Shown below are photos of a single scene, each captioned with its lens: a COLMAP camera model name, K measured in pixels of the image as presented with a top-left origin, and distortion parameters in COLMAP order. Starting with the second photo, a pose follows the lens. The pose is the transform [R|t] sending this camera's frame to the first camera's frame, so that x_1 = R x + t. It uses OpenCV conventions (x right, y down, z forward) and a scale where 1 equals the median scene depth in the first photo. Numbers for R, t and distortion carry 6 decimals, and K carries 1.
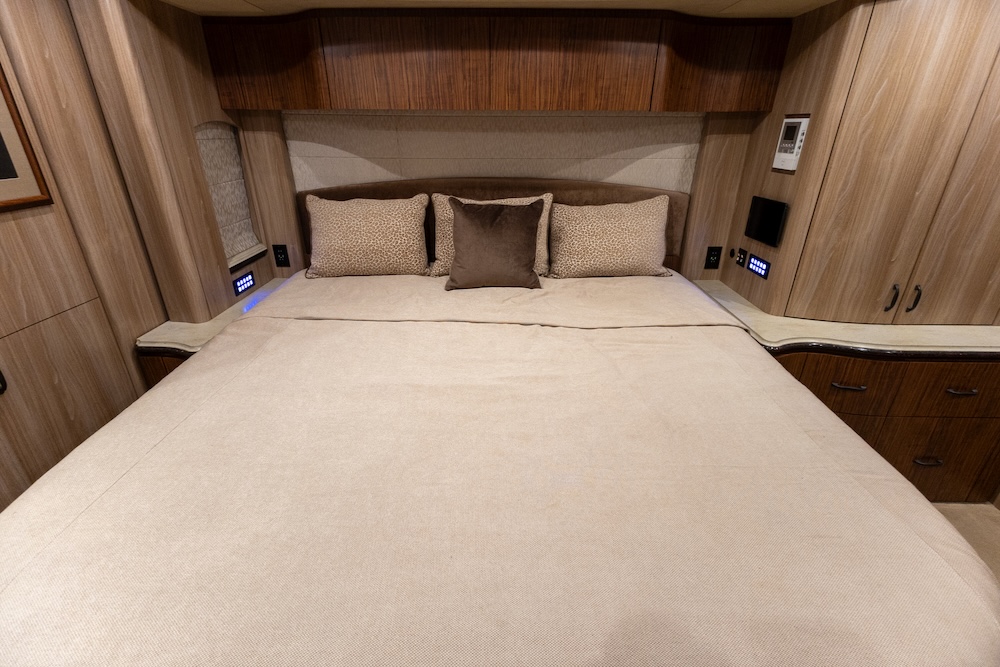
lens RADIAL K [[456.6, 0, 500.0], [0, 456.6, 333.5], [0, 0, 1]] dist [0.029461, -0.008928]
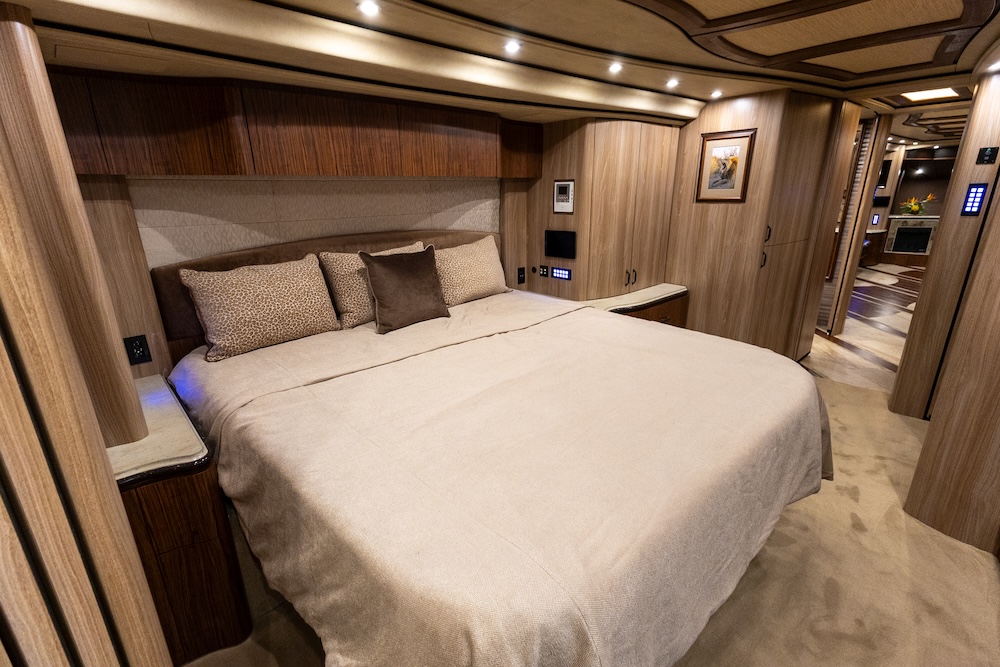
lens RADIAL K [[456.6, 0, 500.0], [0, 456.6, 333.5], [0, 0, 1]] dist [0.029461, -0.008928]
pose [[0.727632, -0.223338, 0.648592, -0.685421], [0.296594, 0.954996, -0.003893, -0.010805], [-0.618534, 0.195201, 0.761126, 0.006030]]
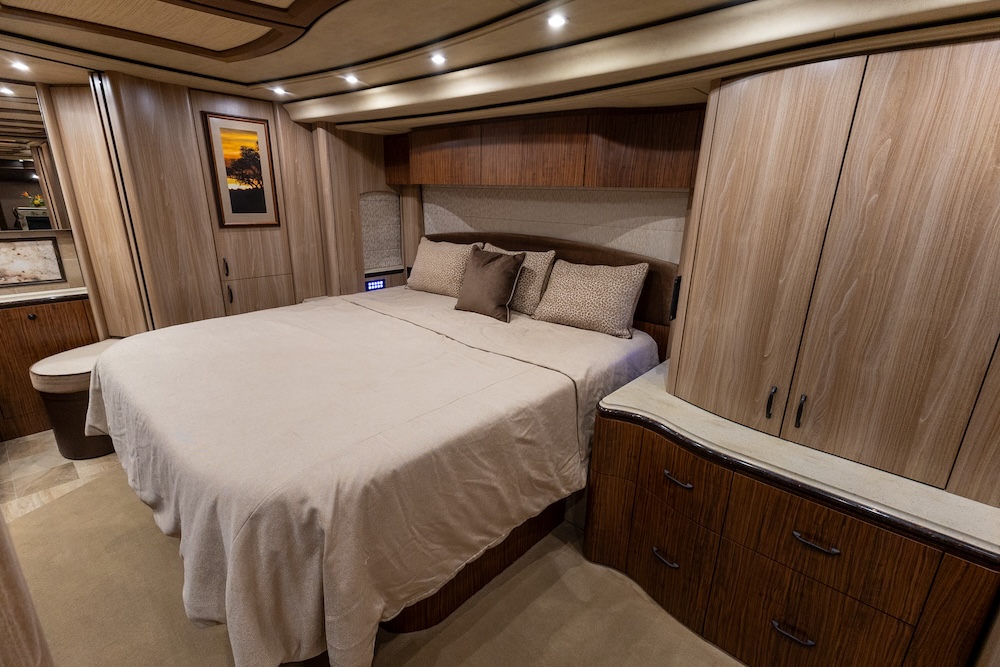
lens RADIAL K [[456.6, 0, 500.0], [0, 456.6, 333.5], [0, 0, 1]] dist [0.029461, -0.008928]
pose [[0.751297, 0.208165, -0.626275, 0.955834], [-0.289114, 0.956862, -0.028782, -0.029844], [0.593267, 0.202689, 0.779071, 0.040507]]
